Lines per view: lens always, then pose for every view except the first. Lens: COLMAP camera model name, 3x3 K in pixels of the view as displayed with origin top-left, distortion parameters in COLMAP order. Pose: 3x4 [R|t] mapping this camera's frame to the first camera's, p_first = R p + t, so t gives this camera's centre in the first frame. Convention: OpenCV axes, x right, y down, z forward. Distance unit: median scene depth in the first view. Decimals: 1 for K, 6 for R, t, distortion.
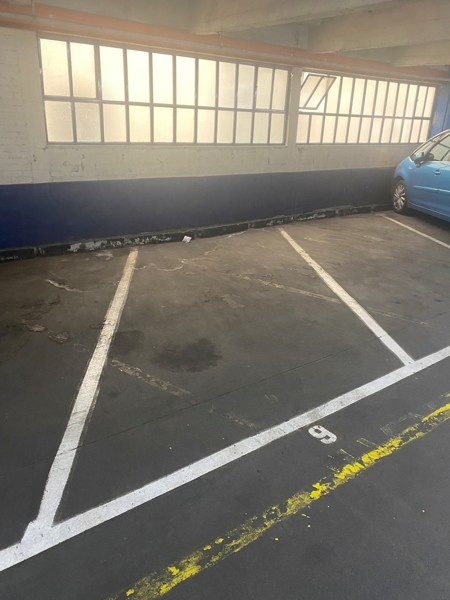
lens RADIAL K [[461.3, 0, 225.0], [0, 461.3, 300.0], [0, 0, 1]] dist [0.076547, -0.127388]
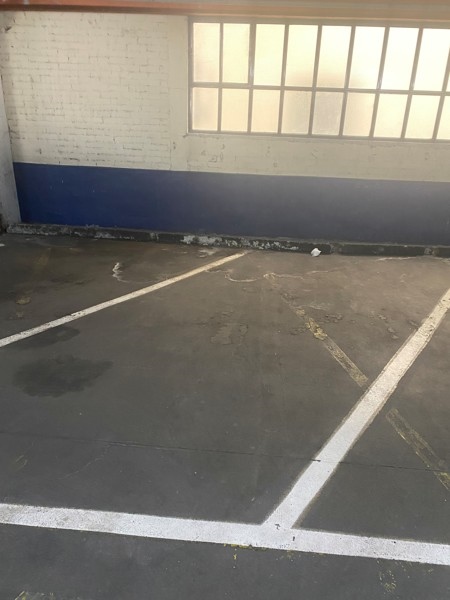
lens RADIAL K [[461.3, 0, 225.0], [0, 461.3, 300.0], [0, 0, 1]] dist [0.076547, -0.127388]
pose [[0.750920, 0.238875, -0.615677, 0.365212], [-0.244958, 0.966532, 0.076235, -0.083619], [0.613282, 0.093569, 0.784302, 0.304492]]
